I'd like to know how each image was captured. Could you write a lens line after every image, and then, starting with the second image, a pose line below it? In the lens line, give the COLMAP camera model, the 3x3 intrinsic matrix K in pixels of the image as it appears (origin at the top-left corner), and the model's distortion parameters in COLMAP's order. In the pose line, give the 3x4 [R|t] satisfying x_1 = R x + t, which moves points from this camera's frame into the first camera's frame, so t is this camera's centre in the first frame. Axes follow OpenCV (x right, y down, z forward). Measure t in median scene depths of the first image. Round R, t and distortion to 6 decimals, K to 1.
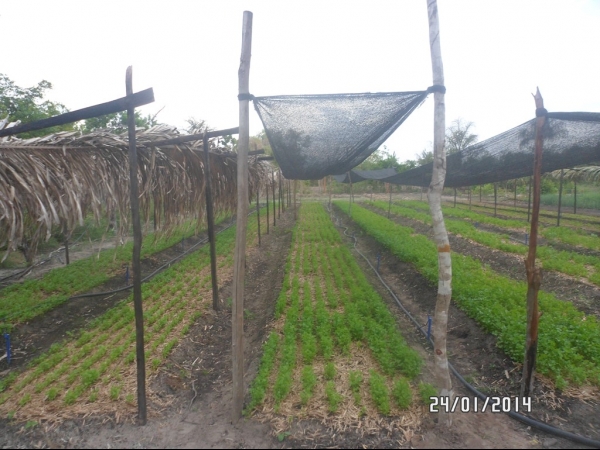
lens RADIAL K [[469.4, 0, 300.0], [0, 469.4, 225.0], [0, 0, 1]] dist [-0.176598, 0.173211]
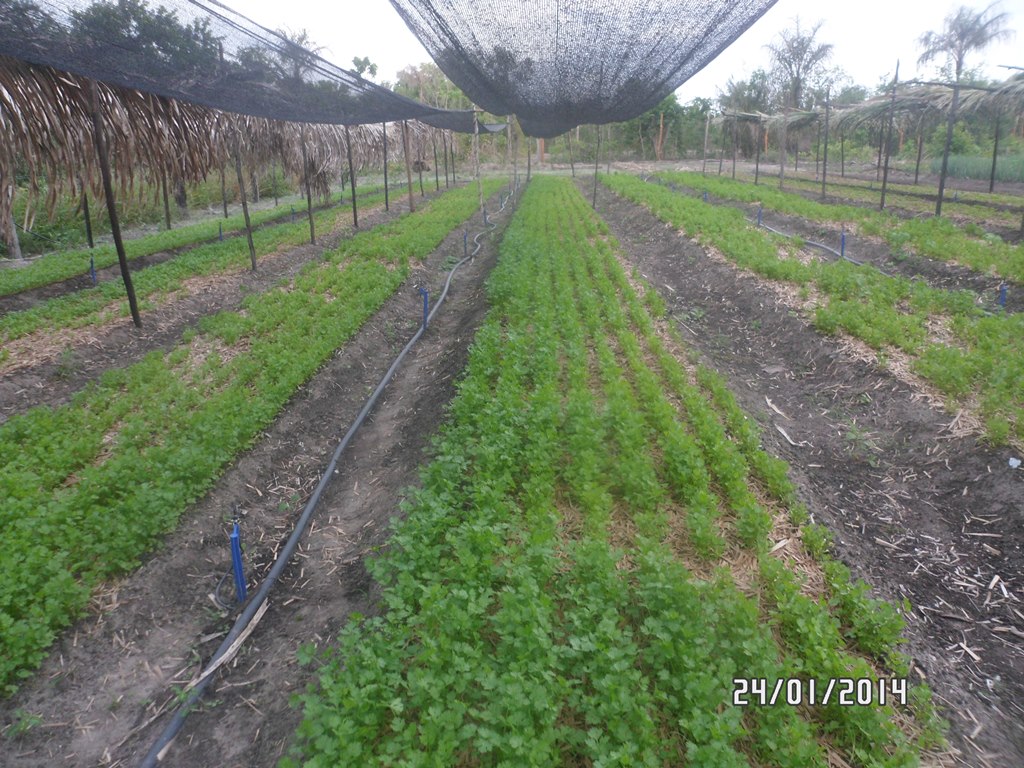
lens RADIAL K [[801.2, 0, 512.0], [0, 801.2, 384.0], [0, 0, 1]] dist [-0.176598, 0.173211]
pose [[0.999262, -0.013588, -0.035938, 0.121187], [0.020435, 0.980059, 0.197654, 0.003516], [0.032535, -0.198243, 0.979613, 0.134461]]
